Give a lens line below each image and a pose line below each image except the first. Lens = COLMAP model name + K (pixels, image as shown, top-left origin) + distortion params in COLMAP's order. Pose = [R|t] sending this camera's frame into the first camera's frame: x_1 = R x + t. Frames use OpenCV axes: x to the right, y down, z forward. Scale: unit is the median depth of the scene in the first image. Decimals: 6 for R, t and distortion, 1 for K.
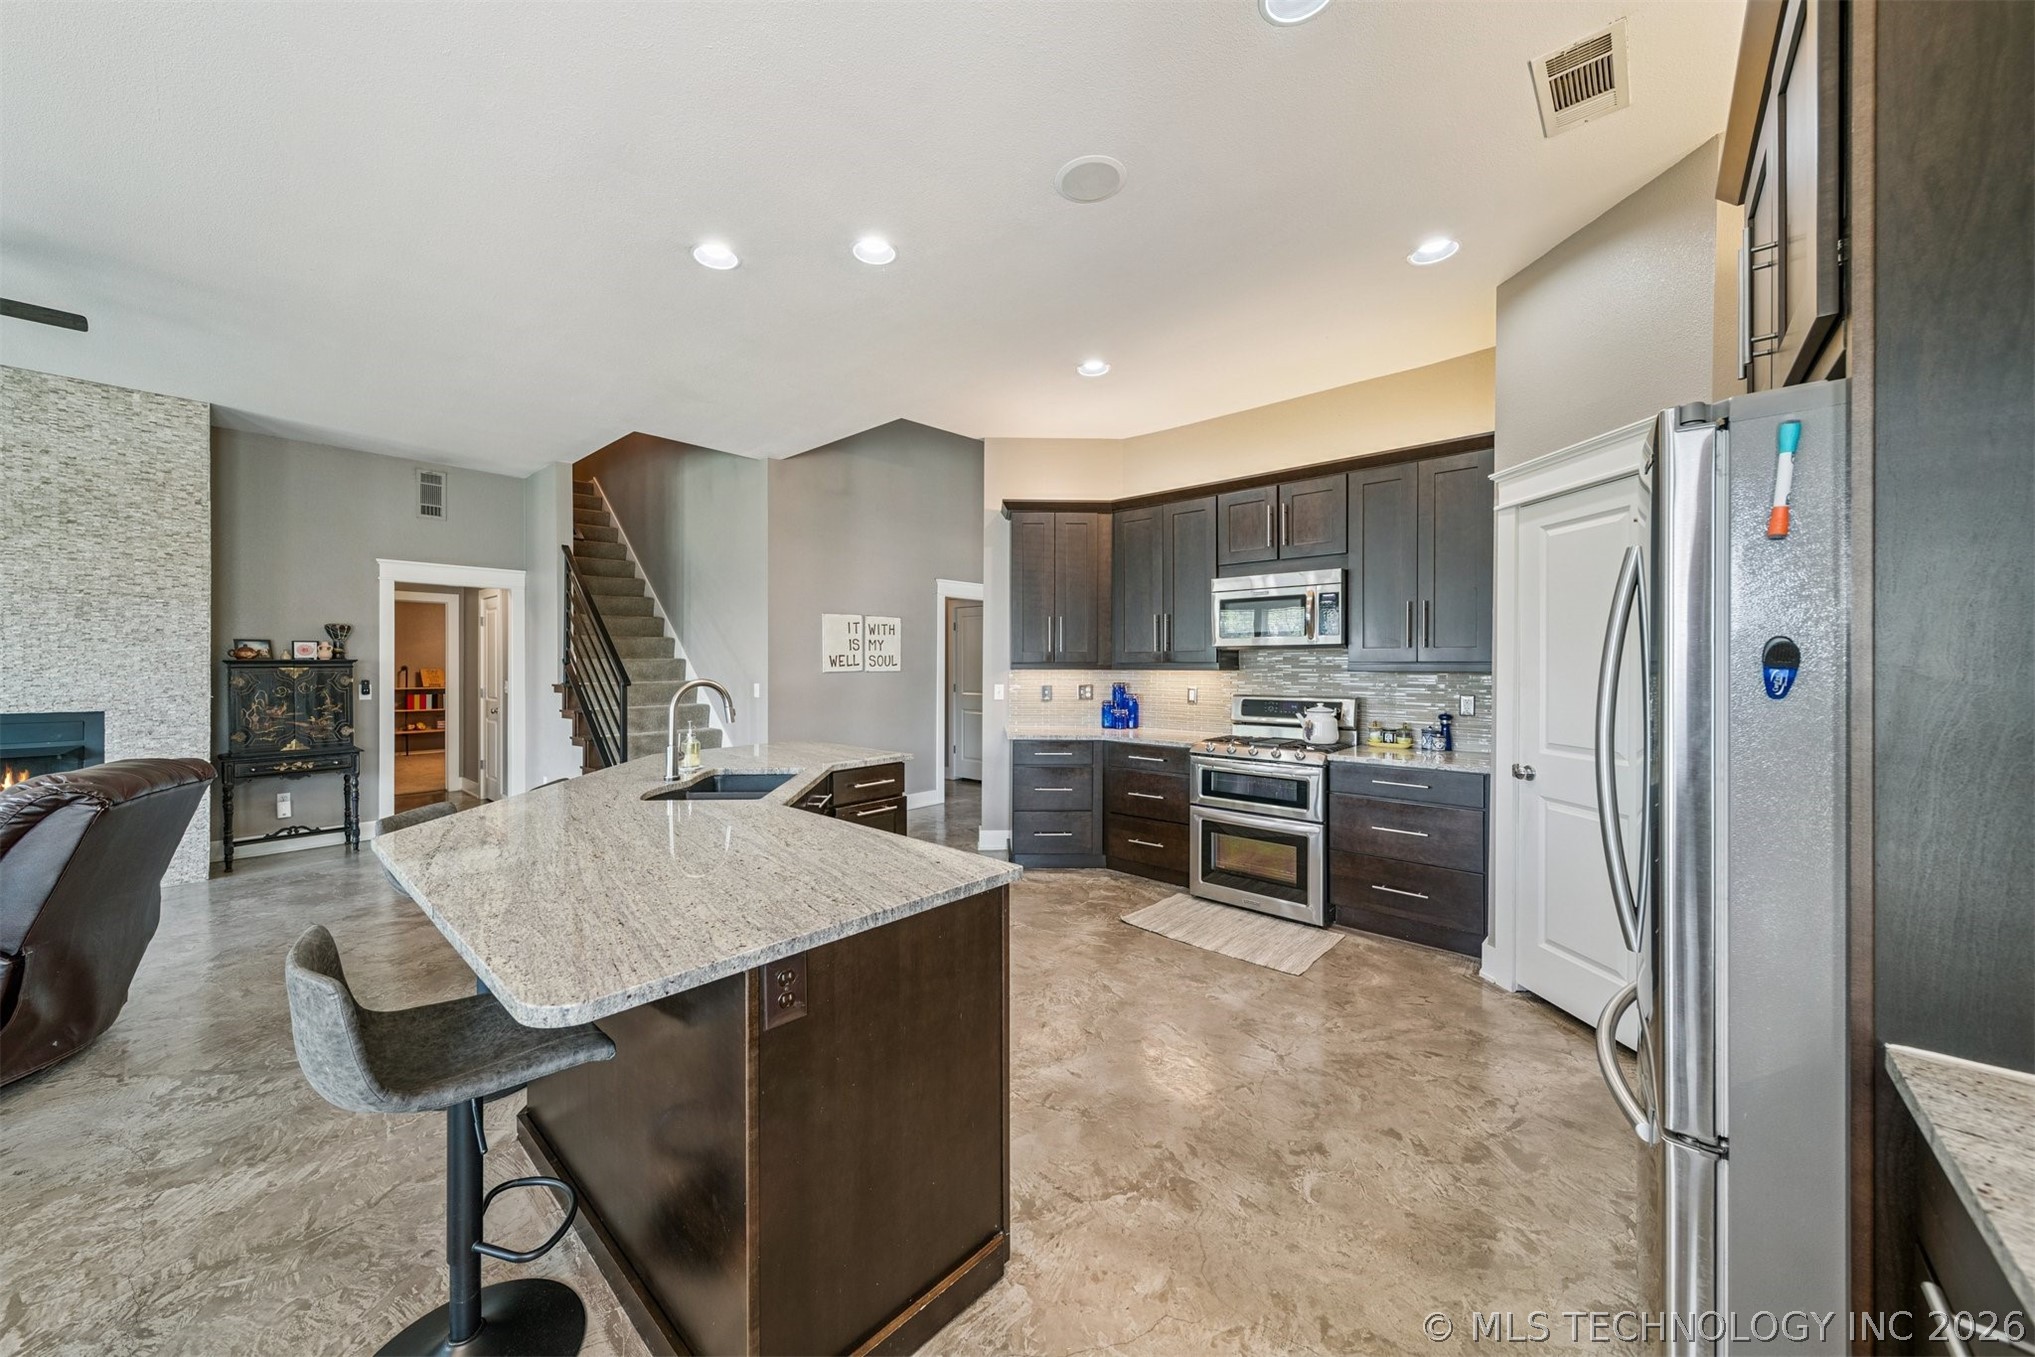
lens RADIAL K [[712.6, 0, 1000.7], [0, 712.6, 665.8], [0, 0, 1]] dist [0.008338, -0.001994]
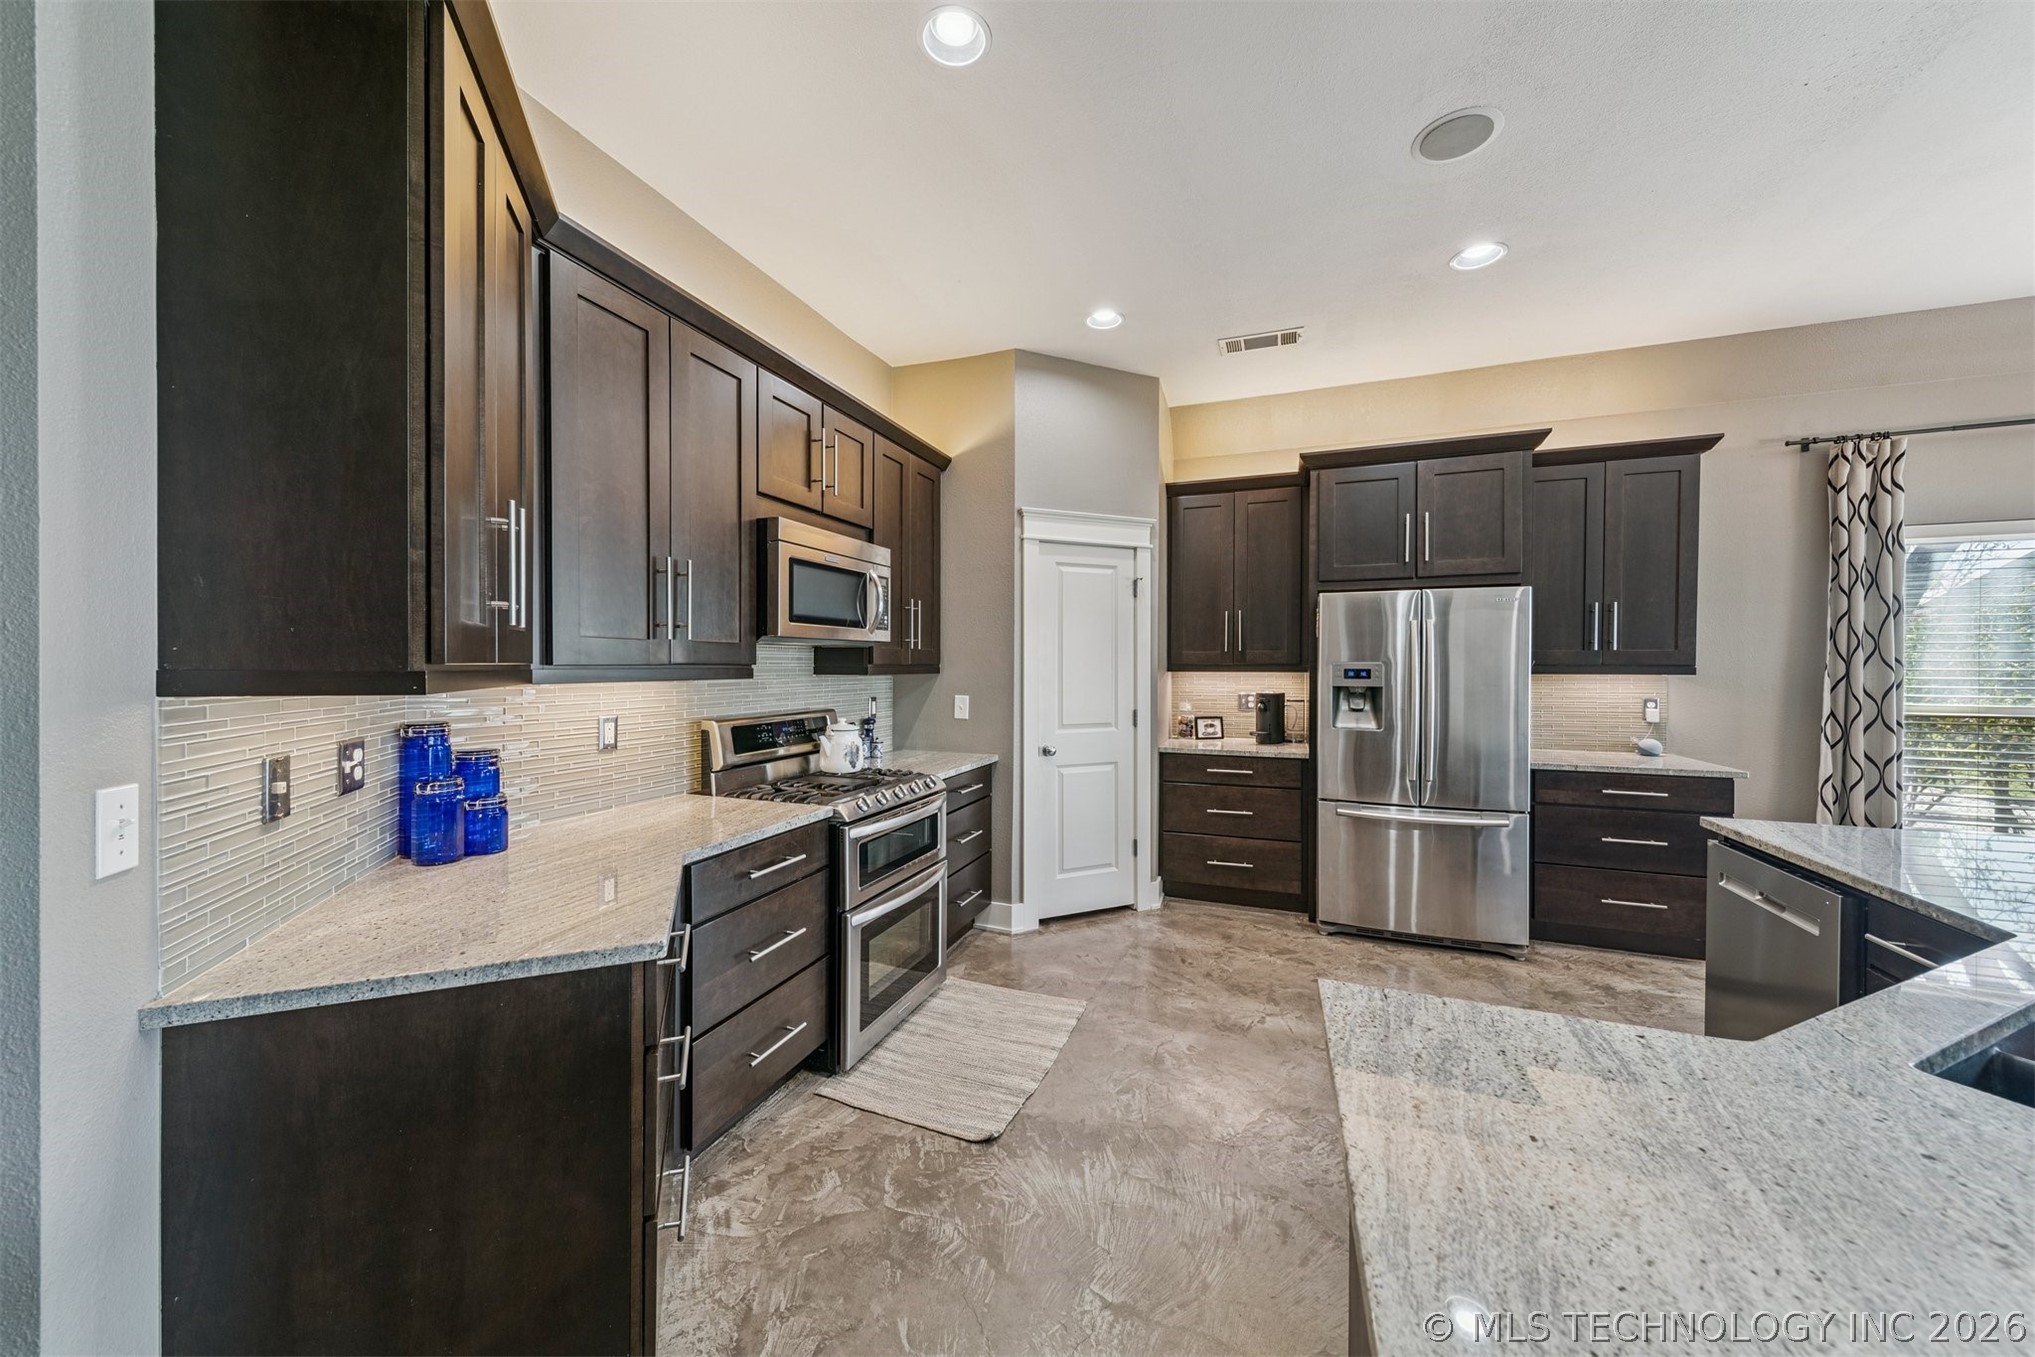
lens RADIAL K [[712.6, 0, 1003.4], [0, 712.6, 670.4], [0, 0, 1]] dist [0.008338, -0.001994]
pose [[-0.350817, -0.008667, 0.936404, -0.284084], [0.001988, 0.999948, 0.010000, -0.004695], [-0.936442, 0.005369, -0.350781, 0.990955]]
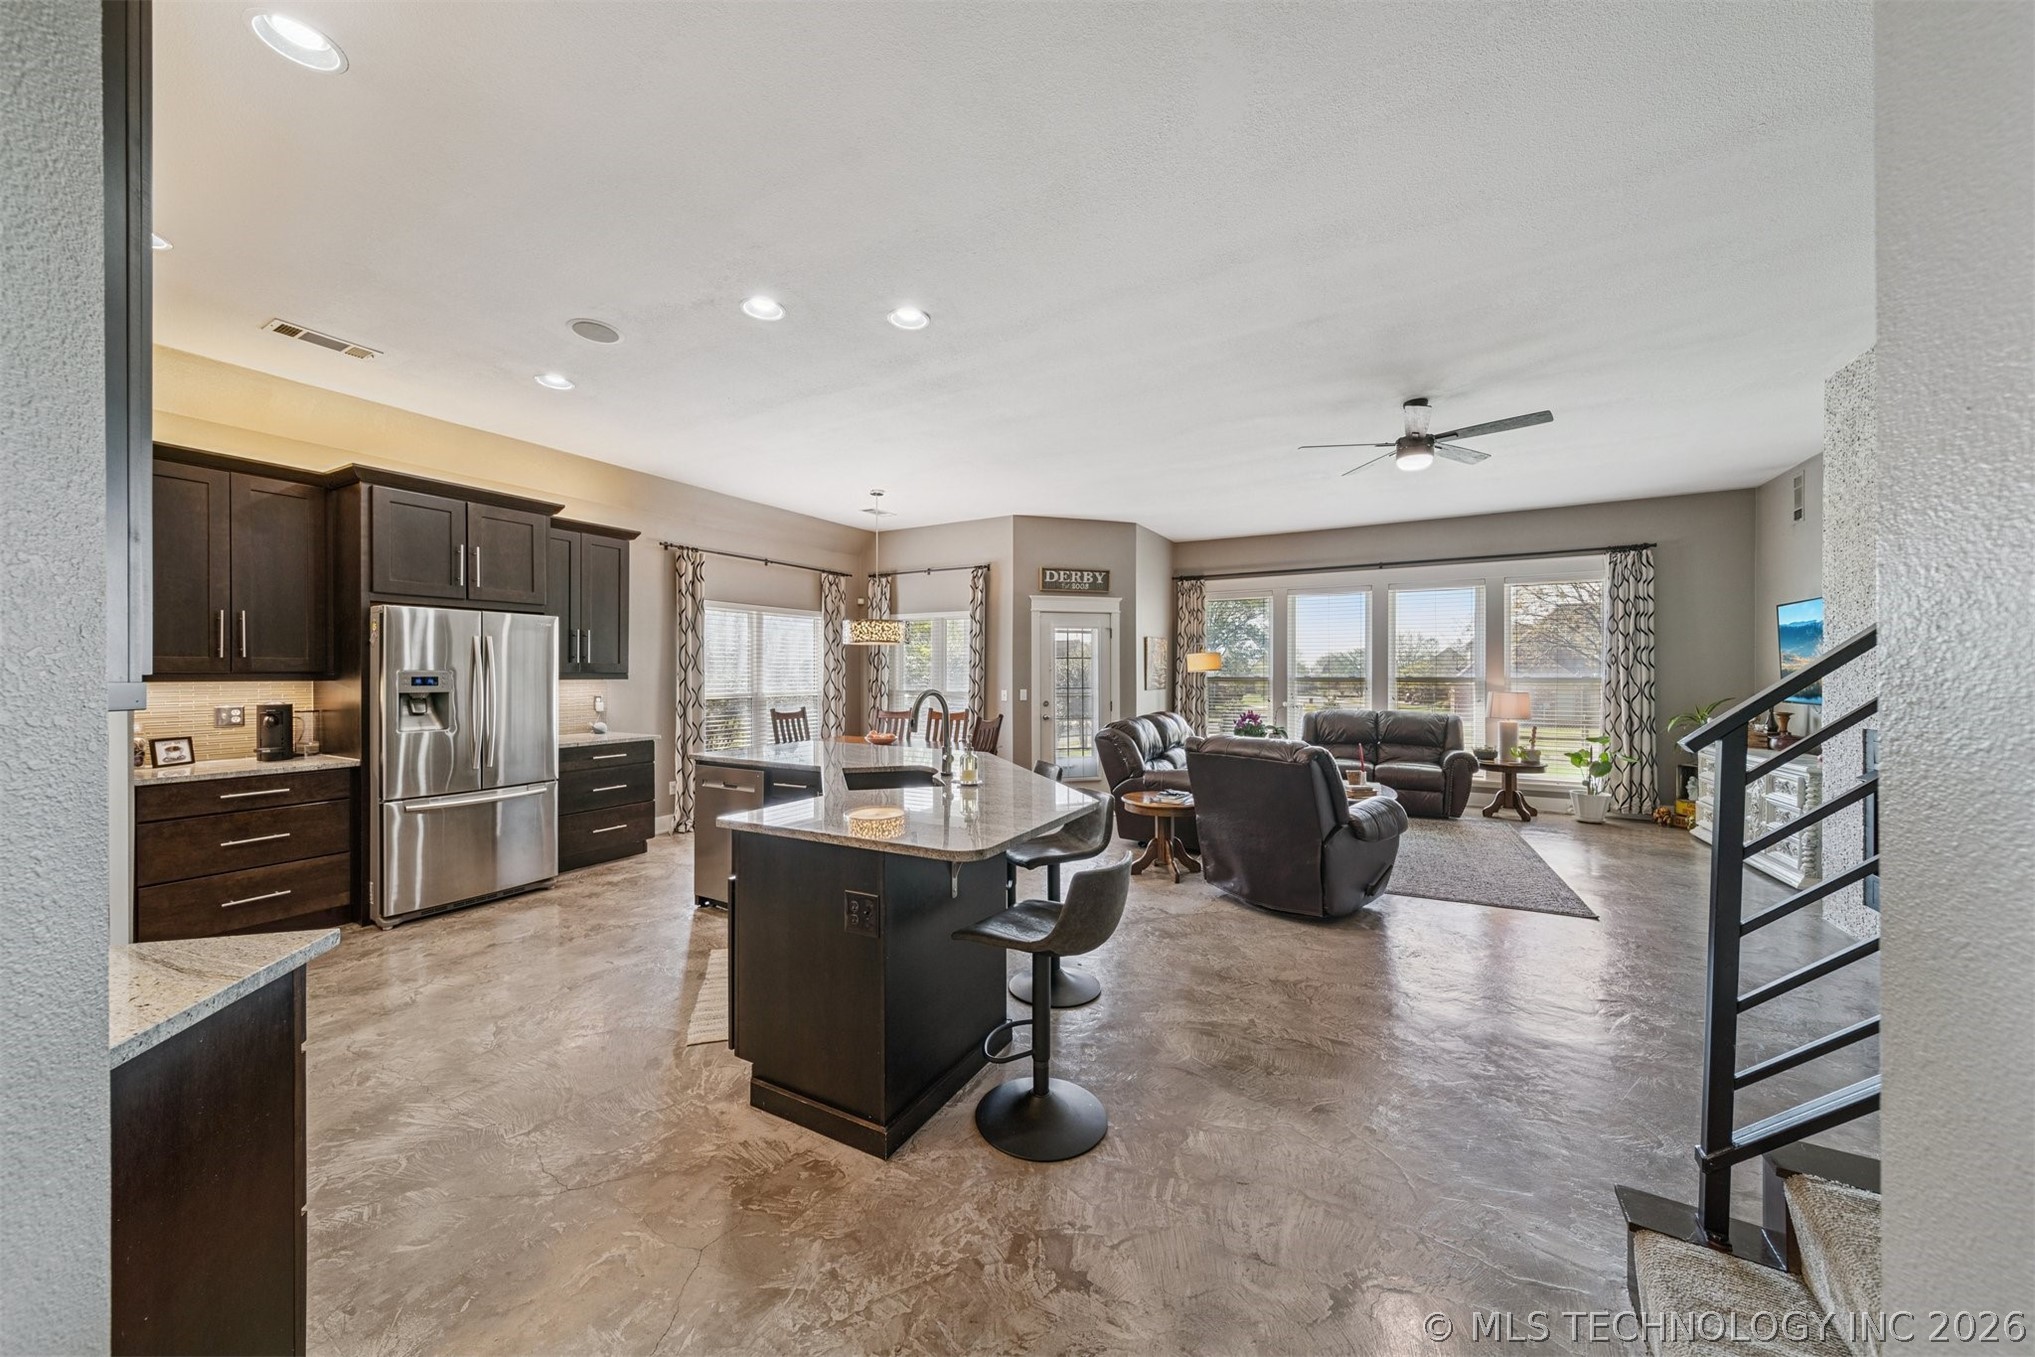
lens RADIAL K [[712.6, 0, 1001.8], [0, 712.6, 674.3], [0, 0, 1]] dist [0.008338, -0.001994]
pose [[-0.978003, -0.000105, -0.208593, -0.193155], [-0.001278, 0.999984, 0.005485, -0.006383], [0.208589, 0.005631, -0.977987, 1.355727]]
